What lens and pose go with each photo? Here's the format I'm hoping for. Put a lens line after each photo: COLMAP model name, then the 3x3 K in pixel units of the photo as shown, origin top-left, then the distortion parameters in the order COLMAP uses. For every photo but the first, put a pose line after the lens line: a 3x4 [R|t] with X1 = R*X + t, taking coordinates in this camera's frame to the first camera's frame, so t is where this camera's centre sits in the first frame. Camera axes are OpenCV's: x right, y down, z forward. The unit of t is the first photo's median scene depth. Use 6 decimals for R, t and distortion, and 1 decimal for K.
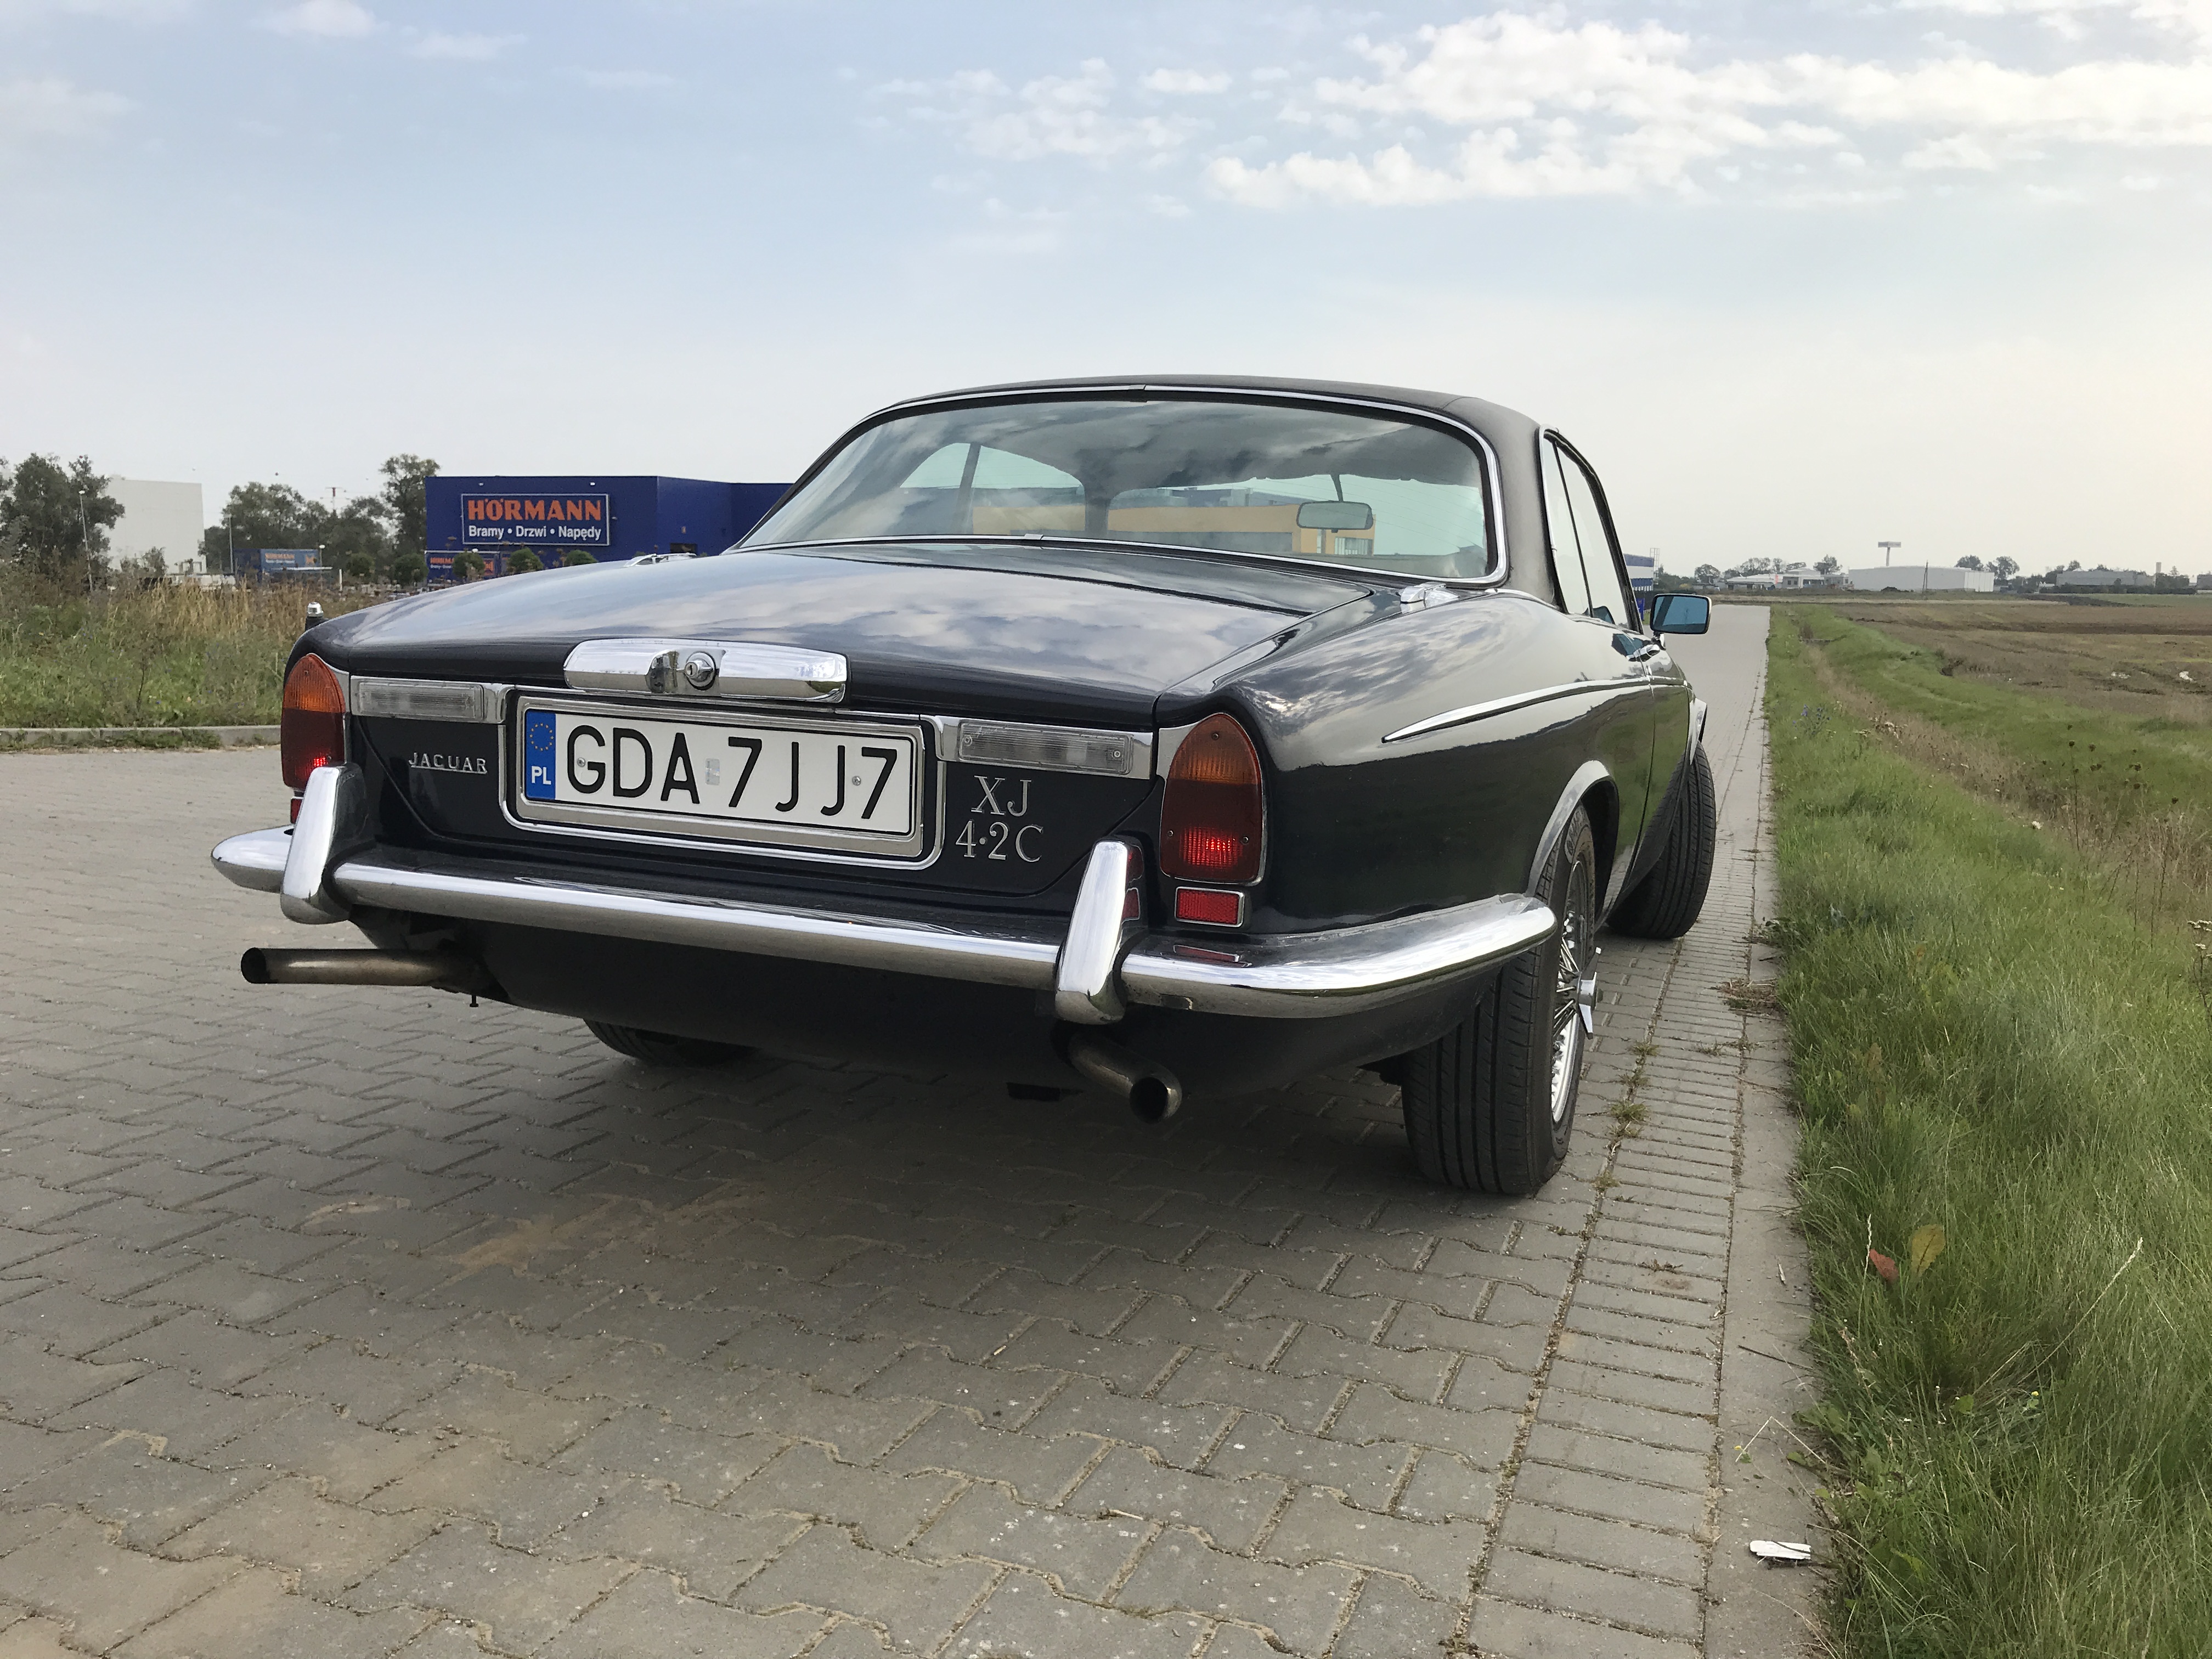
lens RADIAL K [[1847.2, 0, 1048.5], [0, 1847.2, 837.0], [0, 0, 1]] dist [-0.002738, 0.010346]
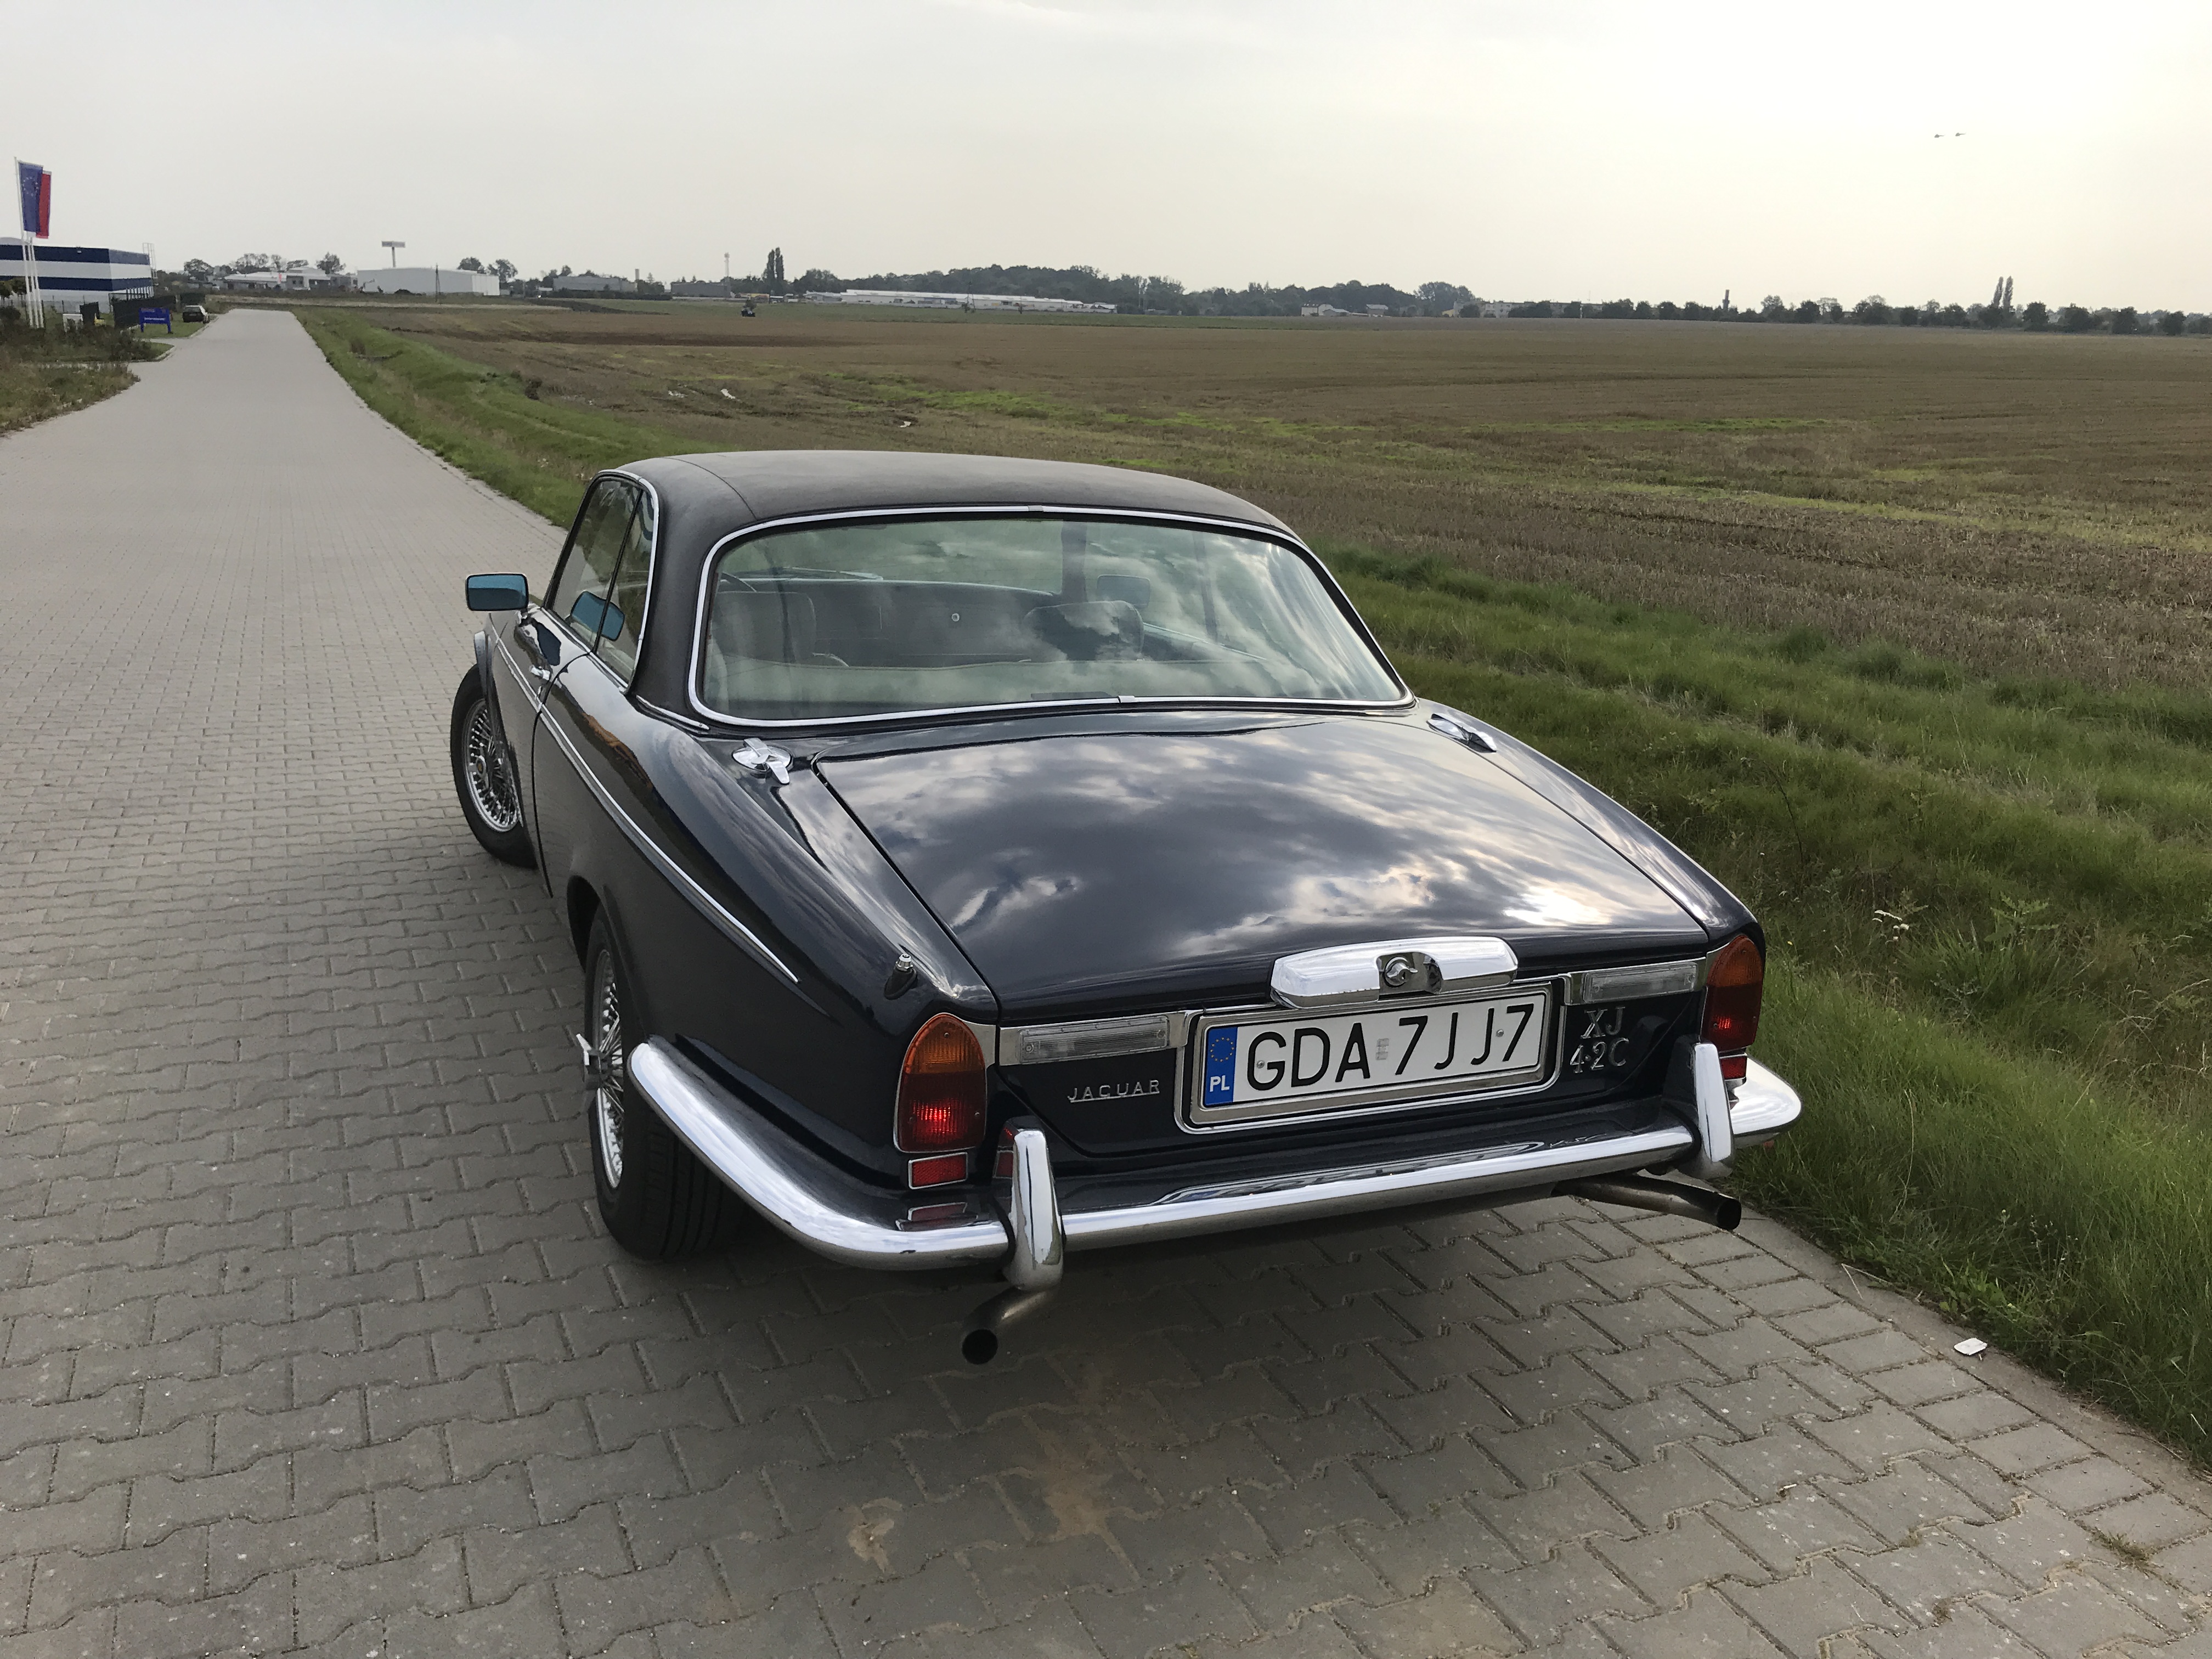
lens RADIAL K [[1884.0, 0, 1108.5], [0, 1884.0, 822.0], [0, 0, 1]] dist [0.001722, 0.004541]
pose [[0.710661, -0.179272, 0.680310, -1.040004], [0.079268, 0.981235, 0.175766, -0.381027], [-0.699055, -0.070984, 0.711536, 0.274405]]
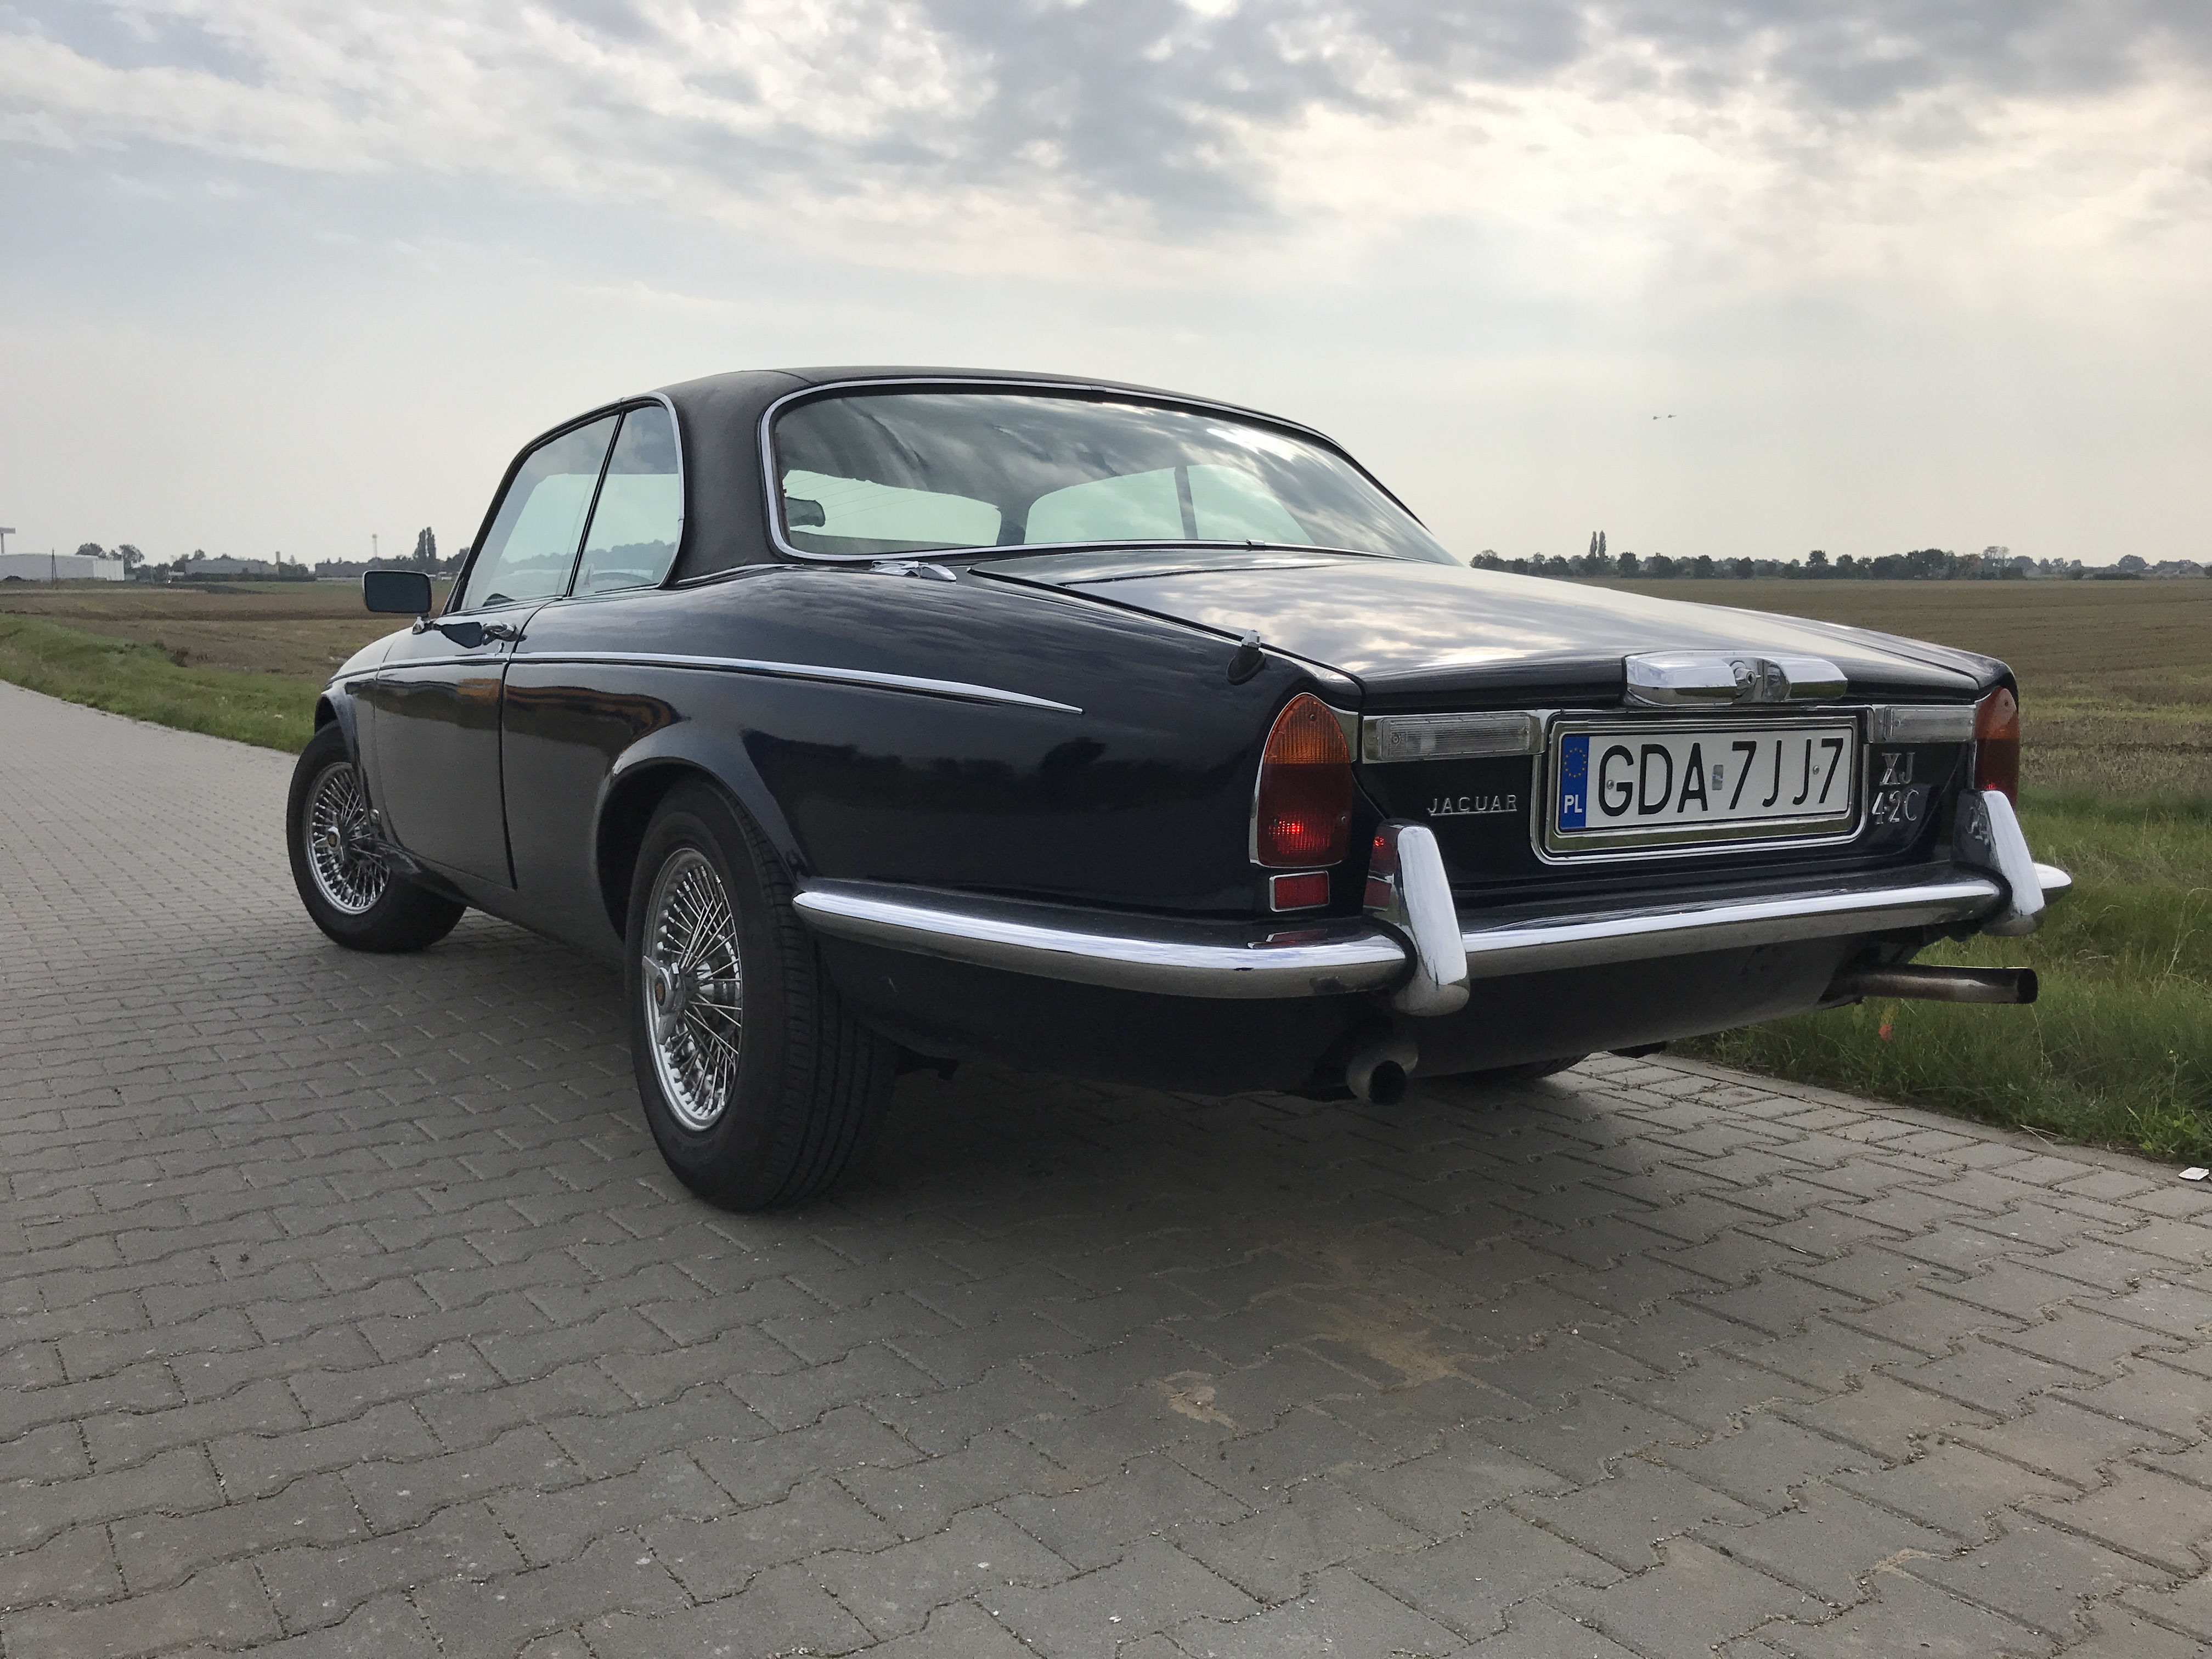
lens RADIAL K [[1886.1, 0, 1114.7], [0, 1886.1, 832.2], [0, 0, 1]] dist [-0.044800, 0.130594]
pose [[0.572234, -0.120357, 0.811211, -1.180418], [0.119522, 0.990850, 0.062698, -0.106642], [-0.811334, 0.061079, 0.581383, 0.635595]]
